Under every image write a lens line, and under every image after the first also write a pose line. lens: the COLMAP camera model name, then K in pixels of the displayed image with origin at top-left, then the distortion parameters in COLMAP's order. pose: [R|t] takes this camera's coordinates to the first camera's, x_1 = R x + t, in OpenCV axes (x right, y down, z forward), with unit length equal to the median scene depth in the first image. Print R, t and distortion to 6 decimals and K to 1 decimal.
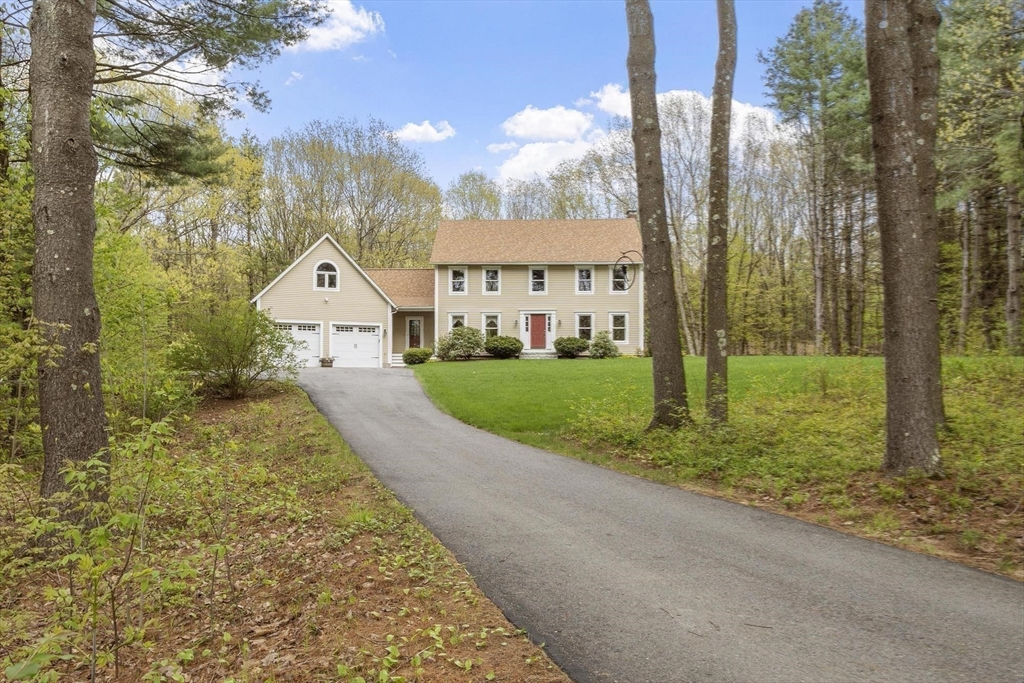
lens RADIAL K [[667.1, 0, 510.6], [0, 667.1, 279.6], [0, 0, 1]] dist [-0.003880, -0.000208]
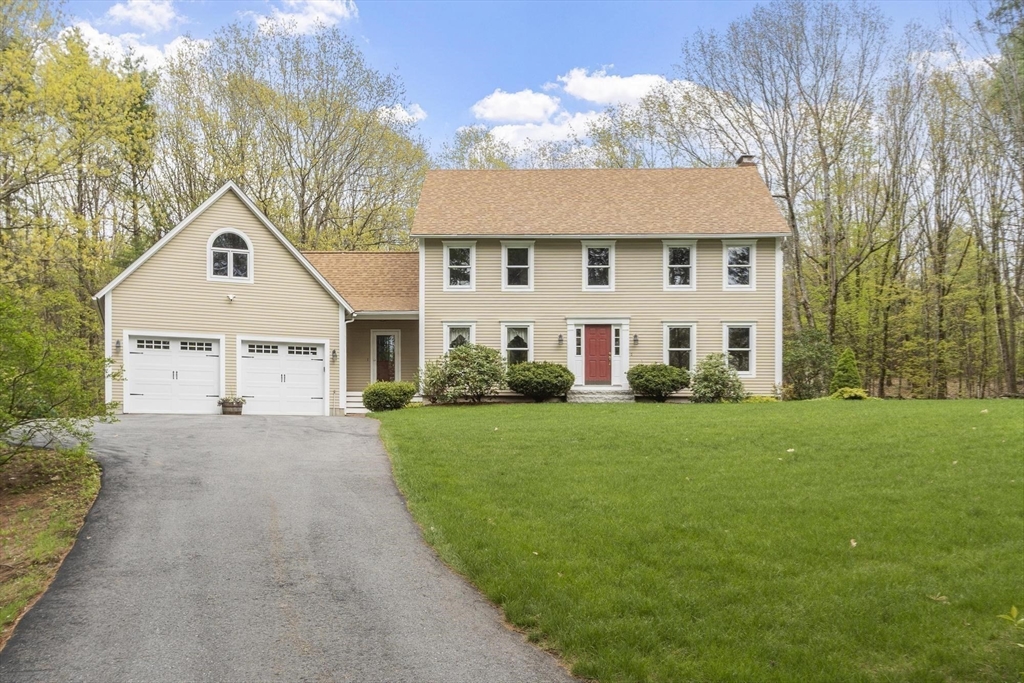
lens RADIAL K [[877.1, 0, 492.7], [0, 877.1, 340.4], [0, 0, 1]] dist [0.035693, -0.001302]
pose [[0.999495, 0.003773, -0.031561, -0.026166], [-0.002182, 0.998733, 0.050280, 0.027785], [0.031710, -0.050186, 0.998236, 0.242993]]
